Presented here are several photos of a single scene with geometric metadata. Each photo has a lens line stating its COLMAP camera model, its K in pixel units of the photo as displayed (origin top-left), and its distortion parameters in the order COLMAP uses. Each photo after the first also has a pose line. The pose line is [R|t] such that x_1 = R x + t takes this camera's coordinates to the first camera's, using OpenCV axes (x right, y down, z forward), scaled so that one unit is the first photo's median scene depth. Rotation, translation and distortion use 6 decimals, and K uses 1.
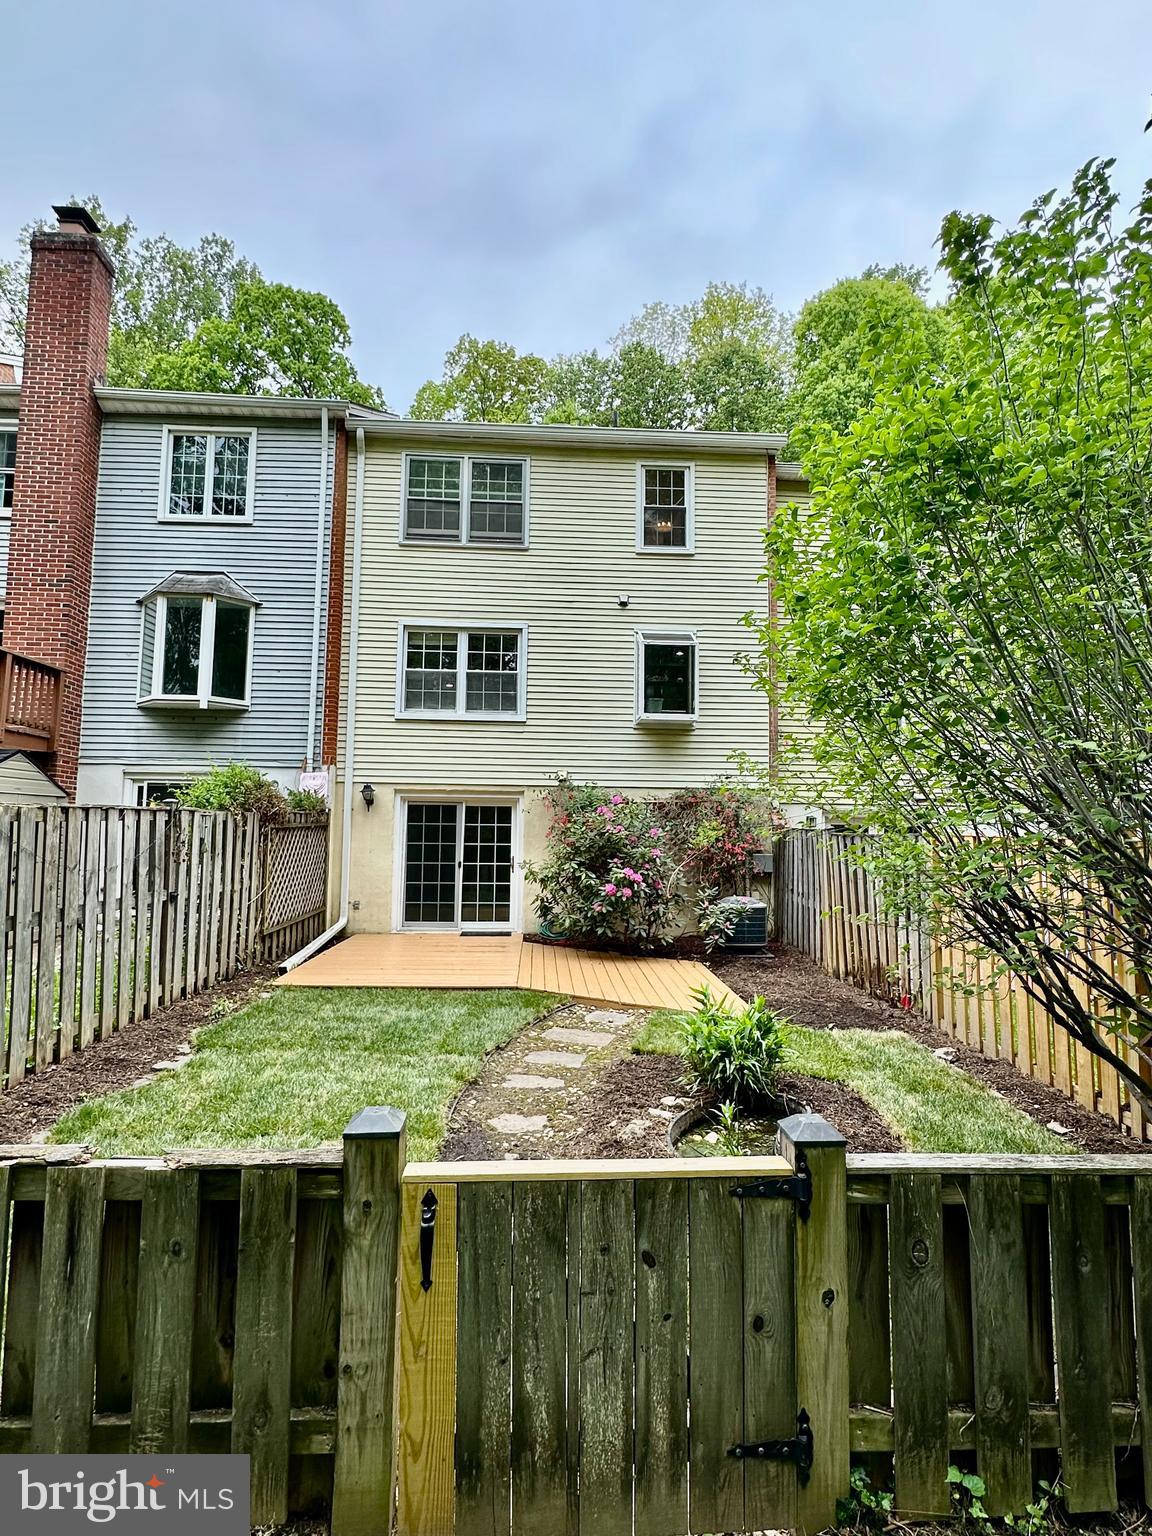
lens RADIAL K [[809.3, 0, 570.6], [0, 809.3, 768.4], [0, 0, 1]] dist [-0.022411, 0.000071]
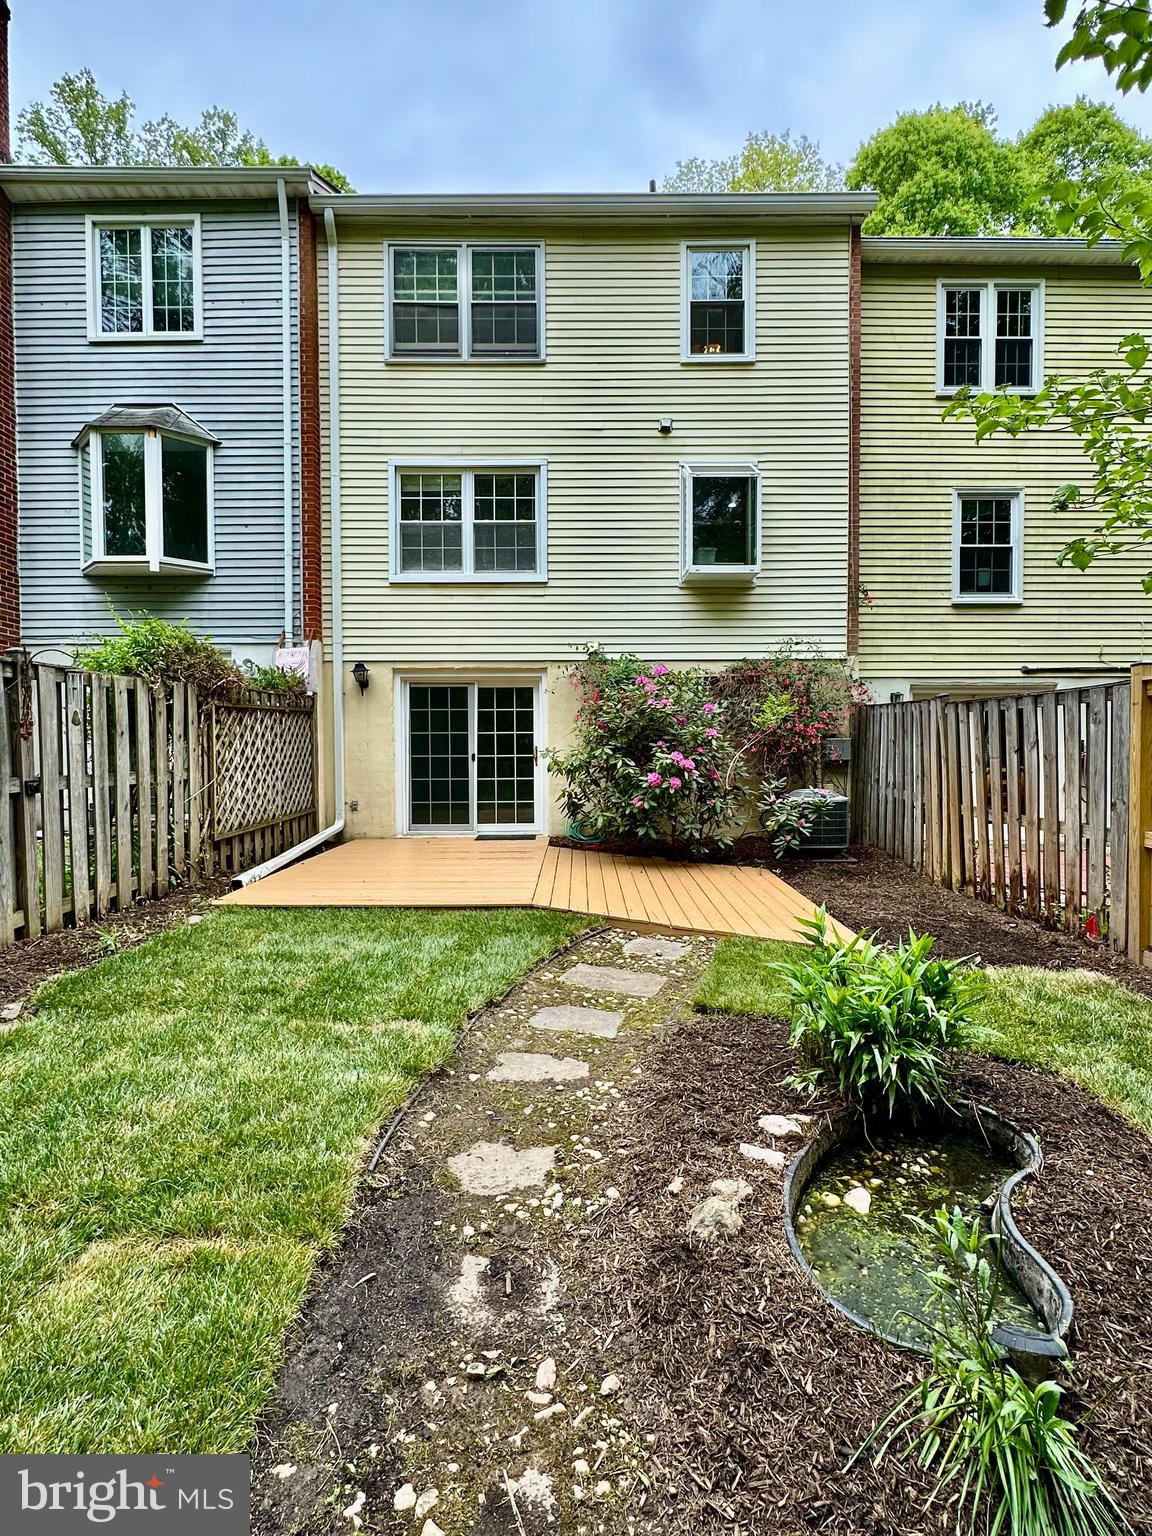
lens RADIAL K [[763.1, 0, 570.7], [0, 763.1, 773.1], [0, 0, 1]] dist [-0.039452, -0.001240]
pose [[0.998560, -0.014626, -0.051615, 0.005821], [0.020477, 0.993186, 0.114724, 0.049642], [0.049585, -0.115616, 0.992056, 0.228449]]
